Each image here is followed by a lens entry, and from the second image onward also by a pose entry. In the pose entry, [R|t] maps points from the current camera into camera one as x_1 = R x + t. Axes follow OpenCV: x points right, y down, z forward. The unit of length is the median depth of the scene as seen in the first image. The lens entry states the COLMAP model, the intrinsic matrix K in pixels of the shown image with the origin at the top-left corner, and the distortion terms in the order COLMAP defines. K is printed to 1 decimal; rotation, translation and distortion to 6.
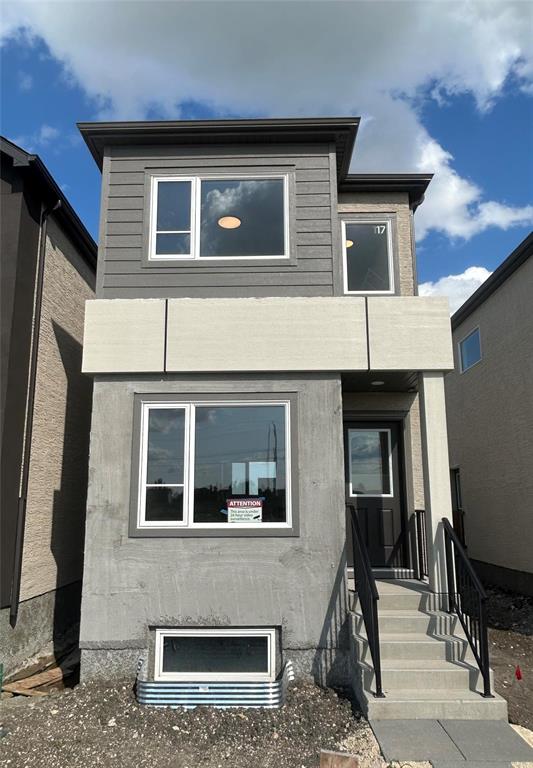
lens RADIAL K [[572.4, 0, 266.4], [0, 572.4, 386.7], [0, 0, 1]] dist [-0.023950, -0.002681]
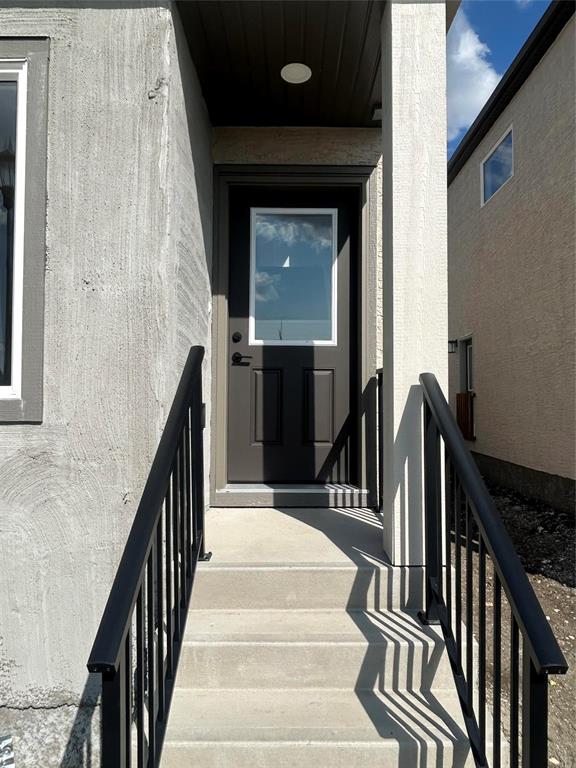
lens RADIAL K [[602.4, 0, 288.9], [0, 602.4, 386.4], [0, 0, 1]] dist [-0.007078, -0.003782]
pose [[0.999556, 0.001042, 0.029765, 0.203703], [-0.006715, 0.981541, 0.191136, 0.157962], [-0.029017, -0.191251, 0.981112, 0.595577]]
